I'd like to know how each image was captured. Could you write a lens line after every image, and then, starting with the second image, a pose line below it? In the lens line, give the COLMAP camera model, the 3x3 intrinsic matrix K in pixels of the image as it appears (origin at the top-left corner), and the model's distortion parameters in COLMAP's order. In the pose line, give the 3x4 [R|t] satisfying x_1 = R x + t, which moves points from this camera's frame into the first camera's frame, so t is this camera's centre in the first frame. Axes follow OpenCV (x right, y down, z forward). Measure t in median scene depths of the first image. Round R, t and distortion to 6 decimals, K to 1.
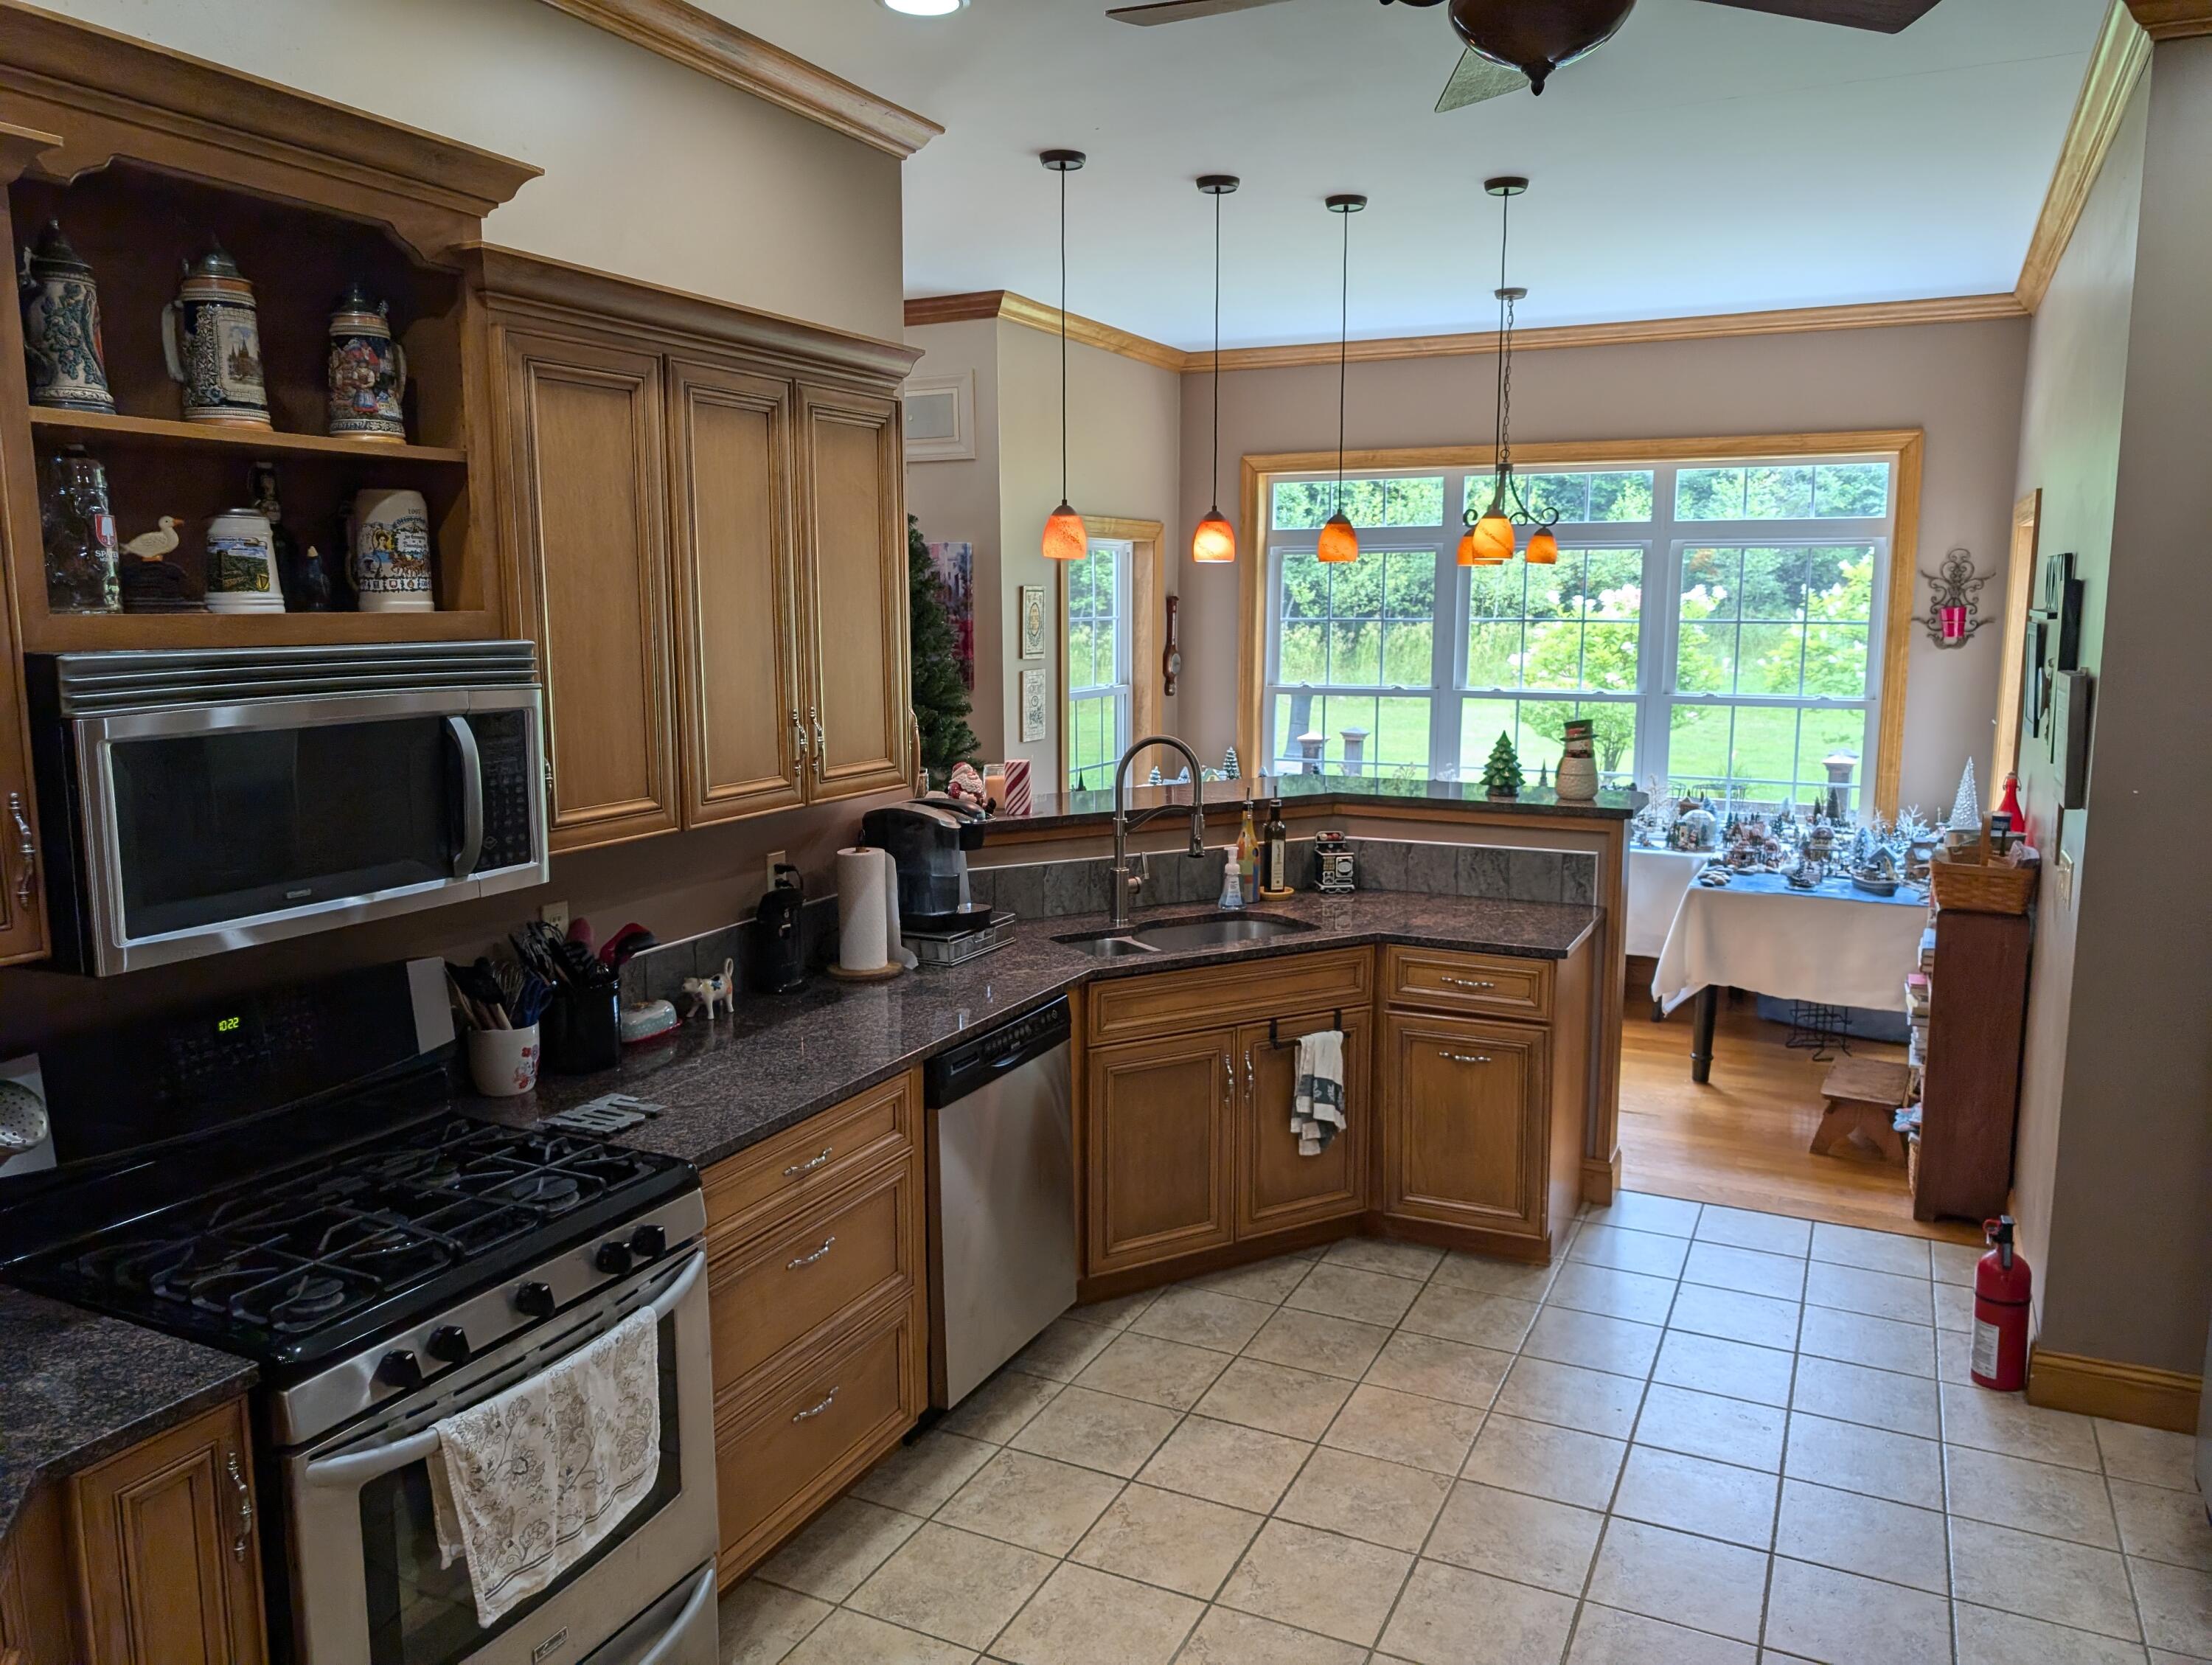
lens RADIAL K [[1588.5, 0, 1112.0], [0, 1588.5, 822.0], [0, 0, 1]] dist [0.010520, -0.013184]
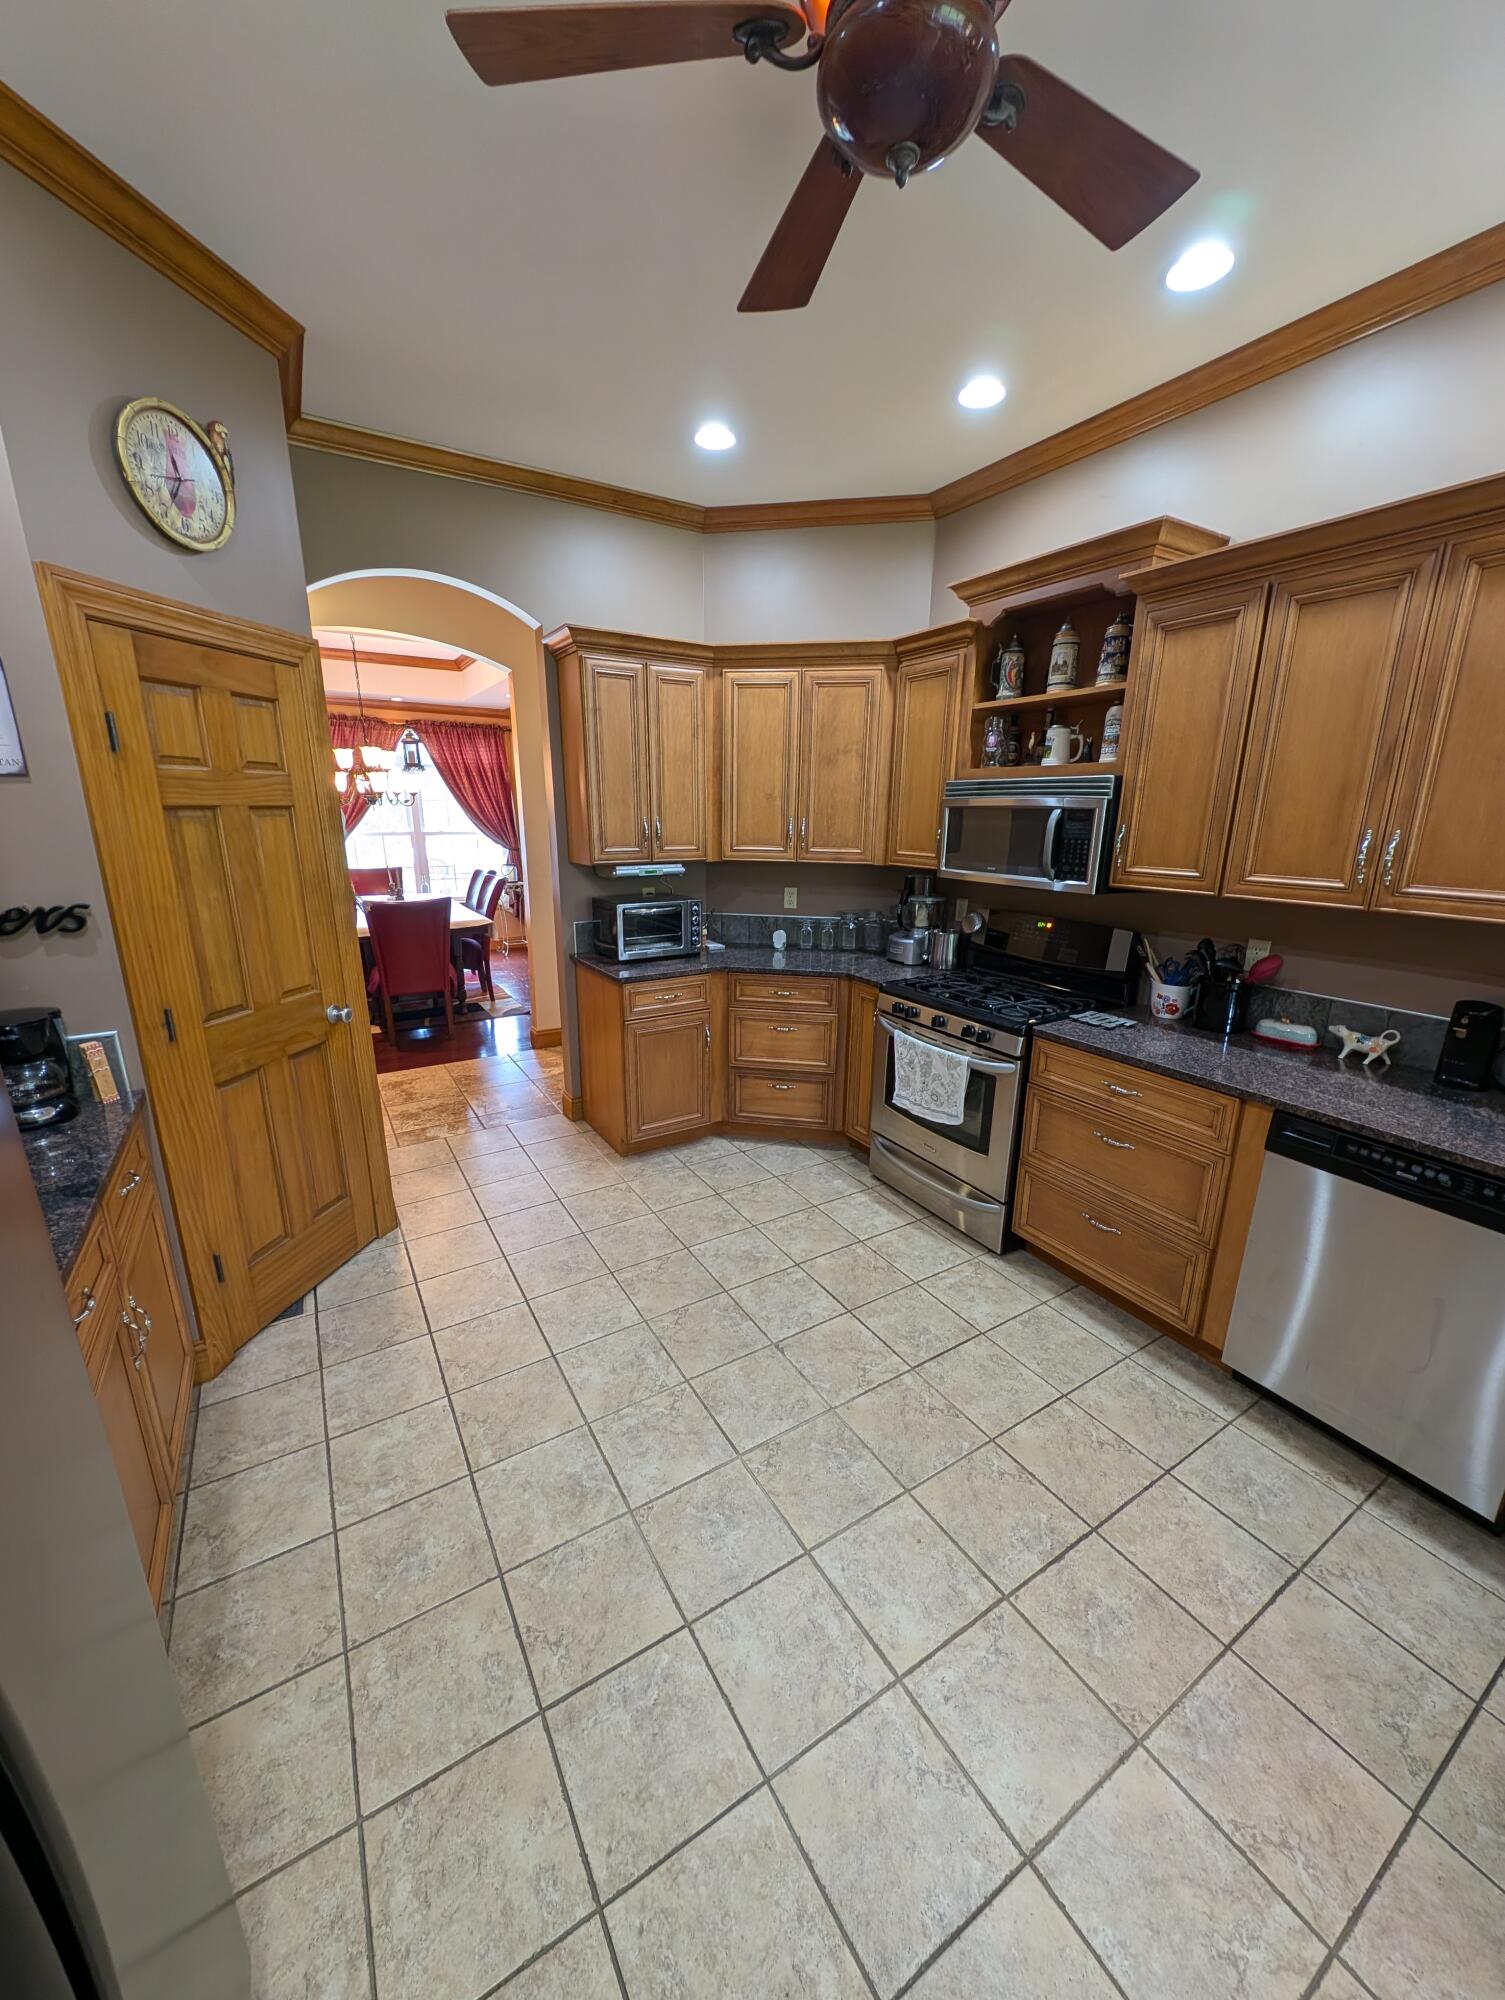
lens RADIAL K [[746.2, 0, 753.4], [0, 746.2, 1006.6], [0, 0, 1]] dist [0.015265, -0.012530]
pose [[-0.539424, 0.210633, -0.815264, 0.584917], [-0.128029, 0.936434, 0.326649, -0.071265], [0.832244, 0.280579, -0.478168, 0.916991]]
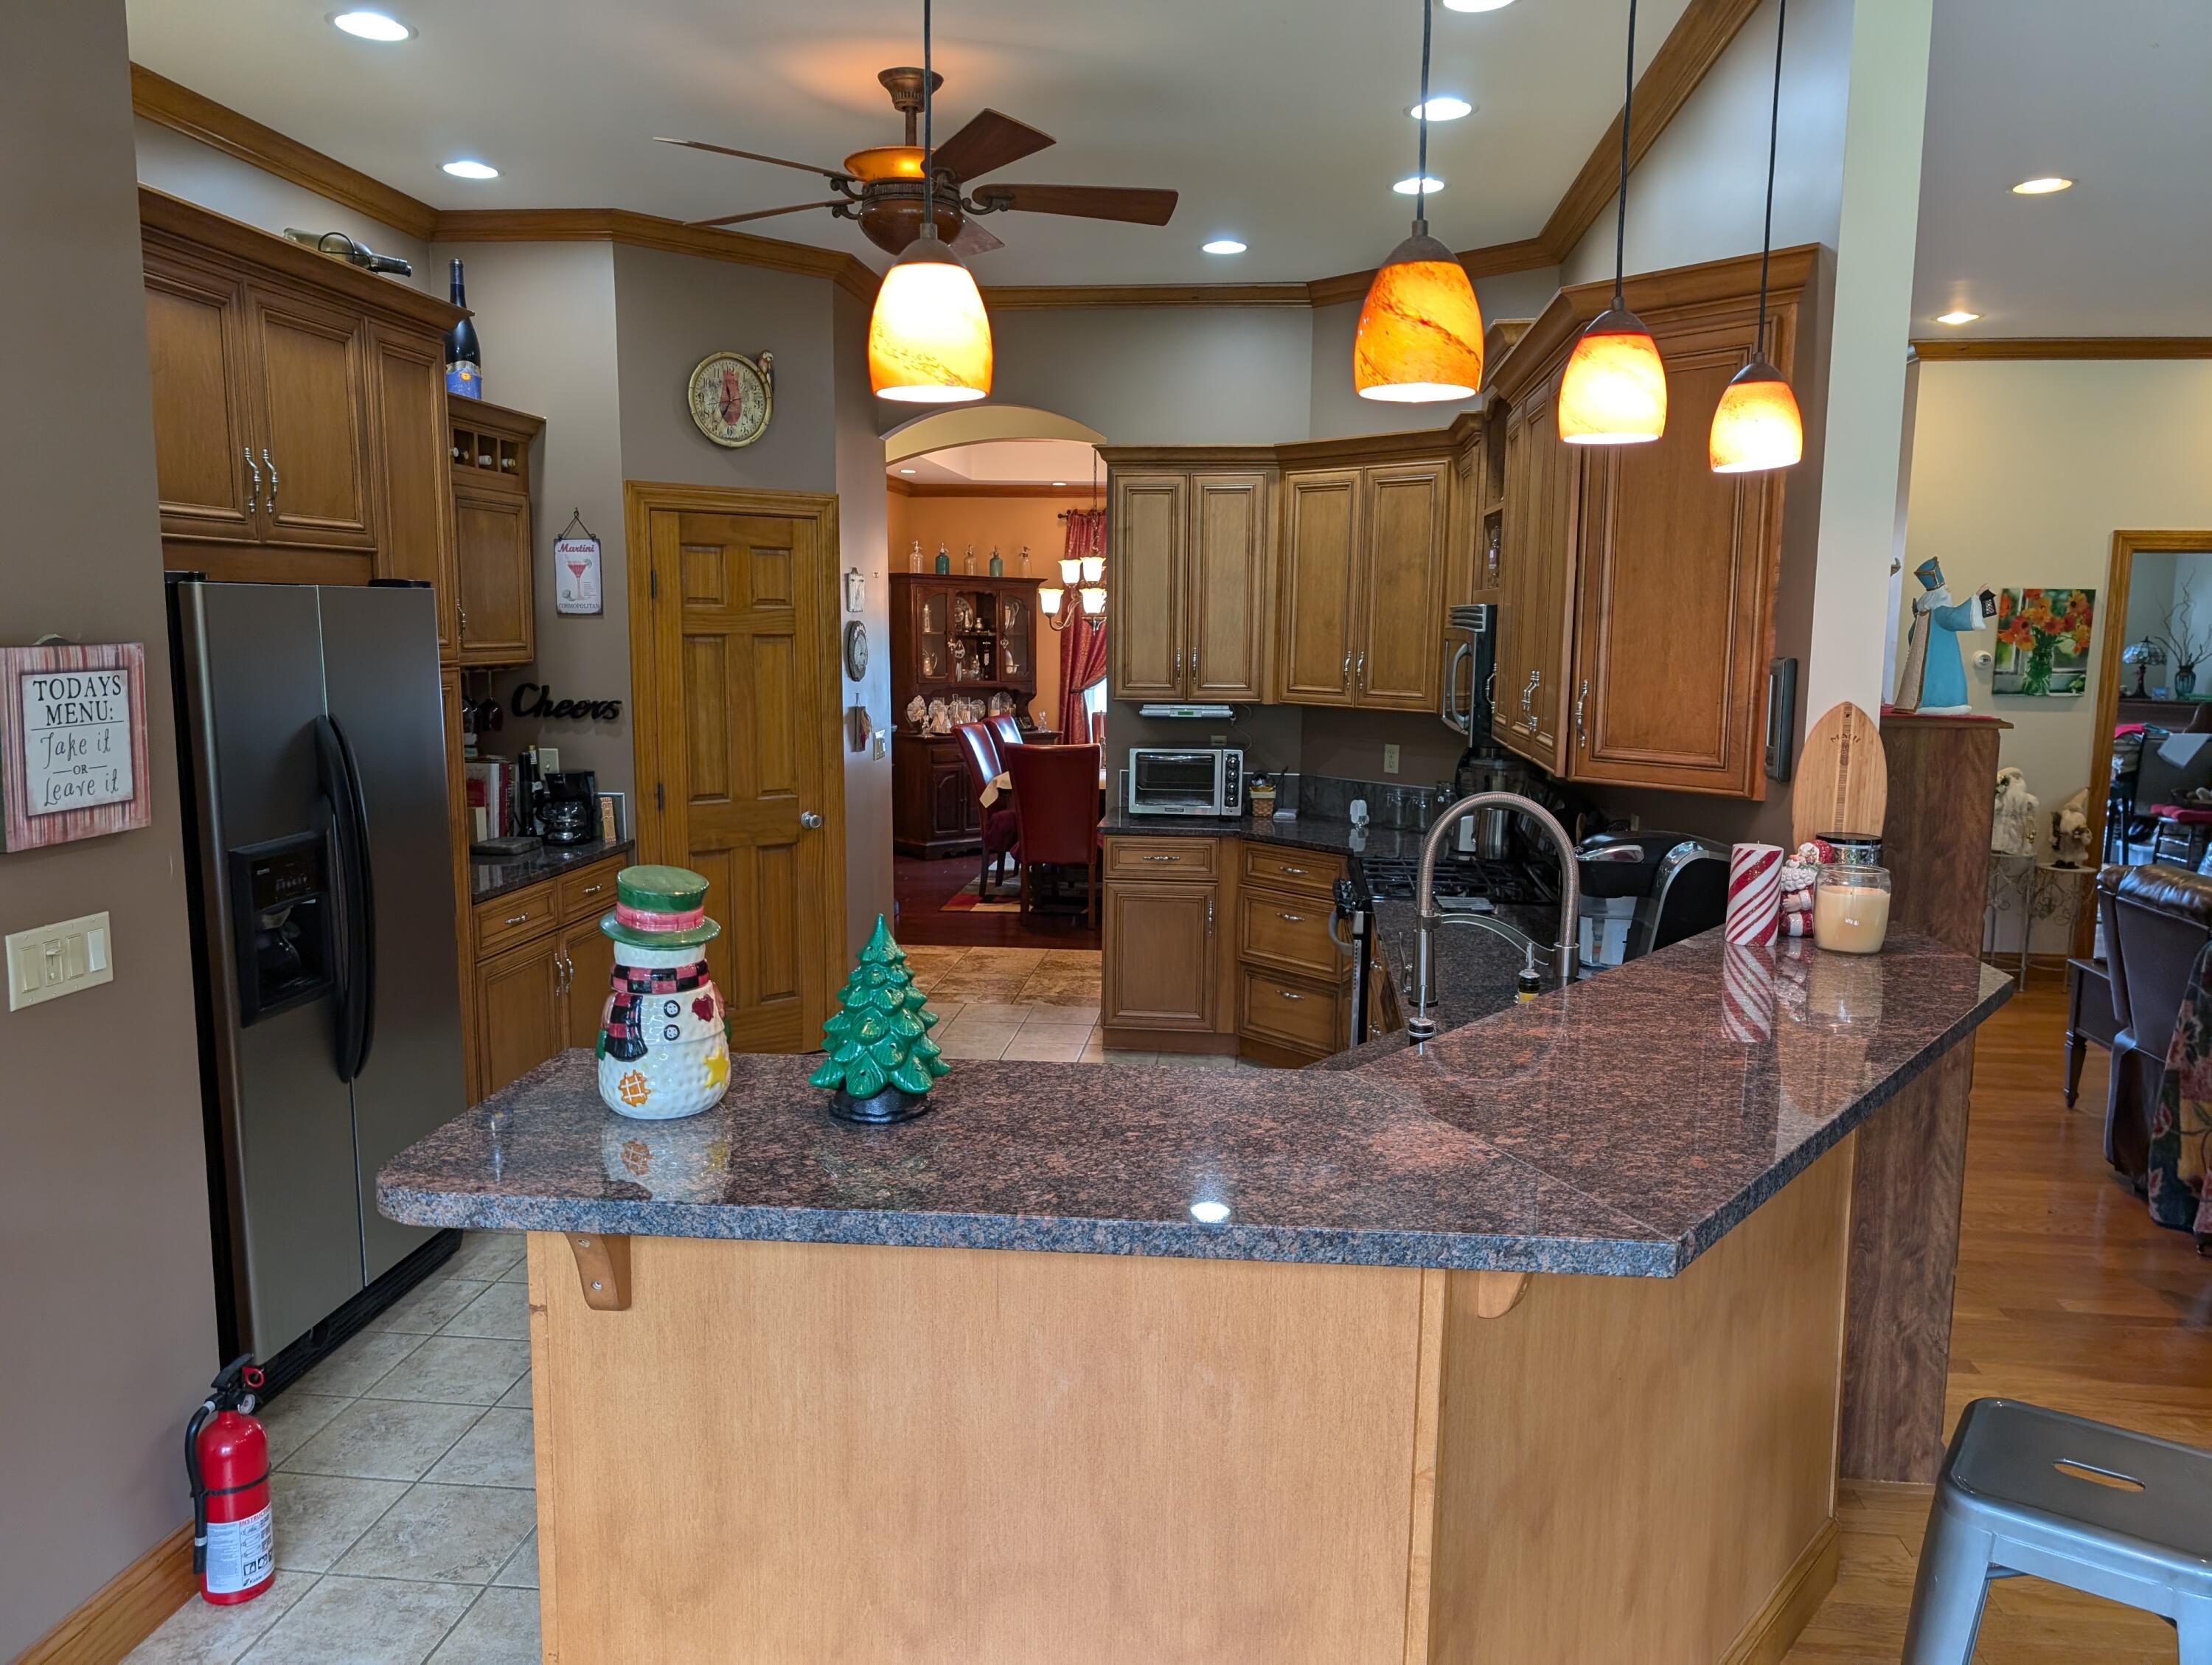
lens RADIAL K [[1585.1, 0, 1106.0], [0, 1585.1, 832.5], [0, 0, 1]] dist [0.019835, -0.024730]
pose [[-0.942545, 0.033530, -0.332391, 0.463288], [-0.059219, 0.962425, 0.265010, -0.240214], [0.328788, 0.269468, -0.905144, 1.949596]]
